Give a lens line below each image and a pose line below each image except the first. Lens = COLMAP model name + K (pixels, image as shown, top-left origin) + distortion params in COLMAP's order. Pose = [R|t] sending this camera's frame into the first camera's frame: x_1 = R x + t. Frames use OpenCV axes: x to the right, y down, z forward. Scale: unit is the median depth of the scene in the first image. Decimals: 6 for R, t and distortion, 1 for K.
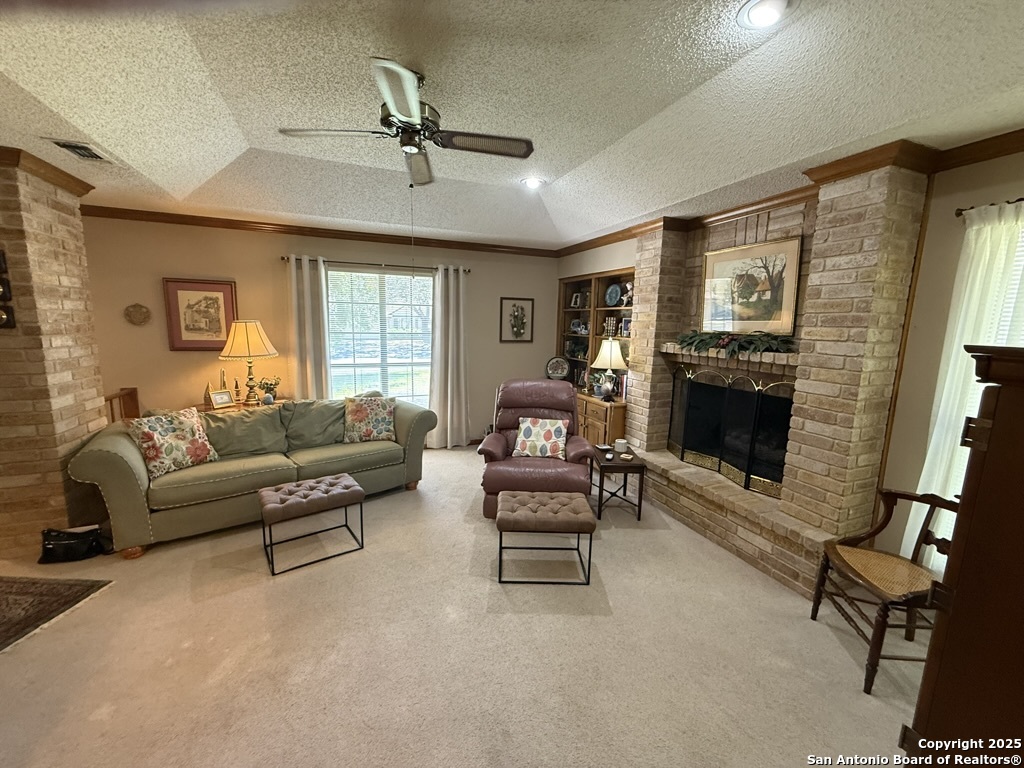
lens RADIAL K [[411.3, 0, 512.0], [0, 411.3, 384.0], [0, 0, 1]] dist [0.000230, 0.000068]
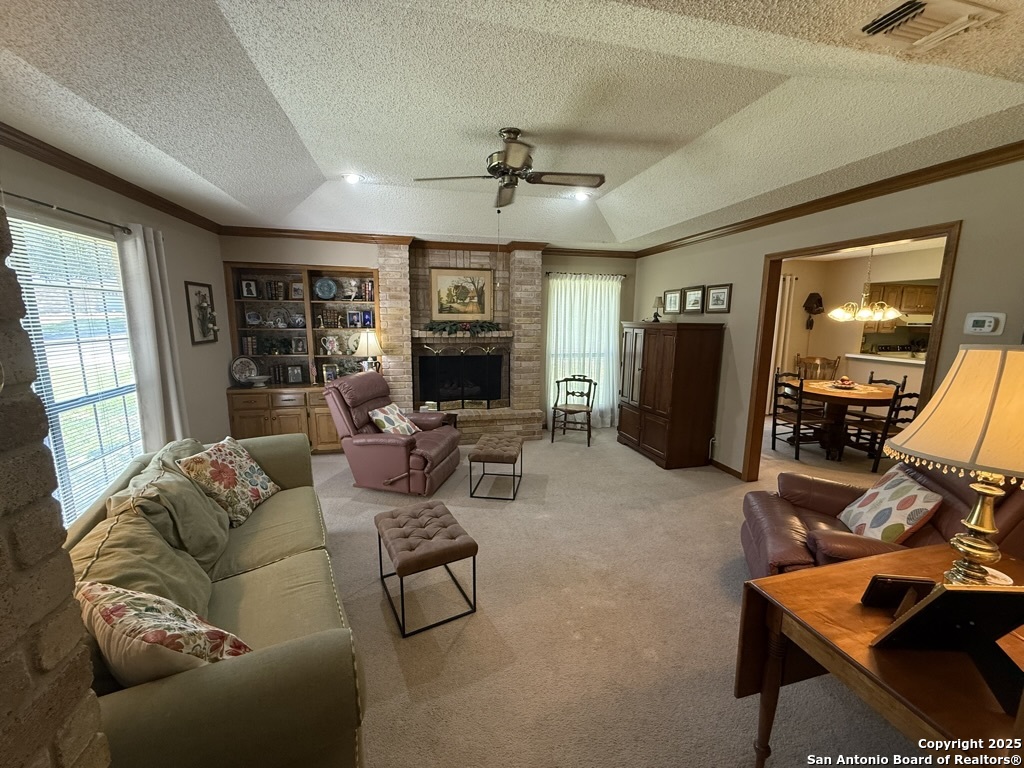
lens RADIAL K [[411.3, 0, 512.0], [0, 411.3, 384.0], [0, 0, 1]] dist [0.000230, 0.000068]
pose [[0.137174, -0.182545, 0.973581, -1.098429], [0.141497, 0.976404, 0.163138, -0.122669], [-0.980389, 0.115381, 0.159766, 0.587116]]
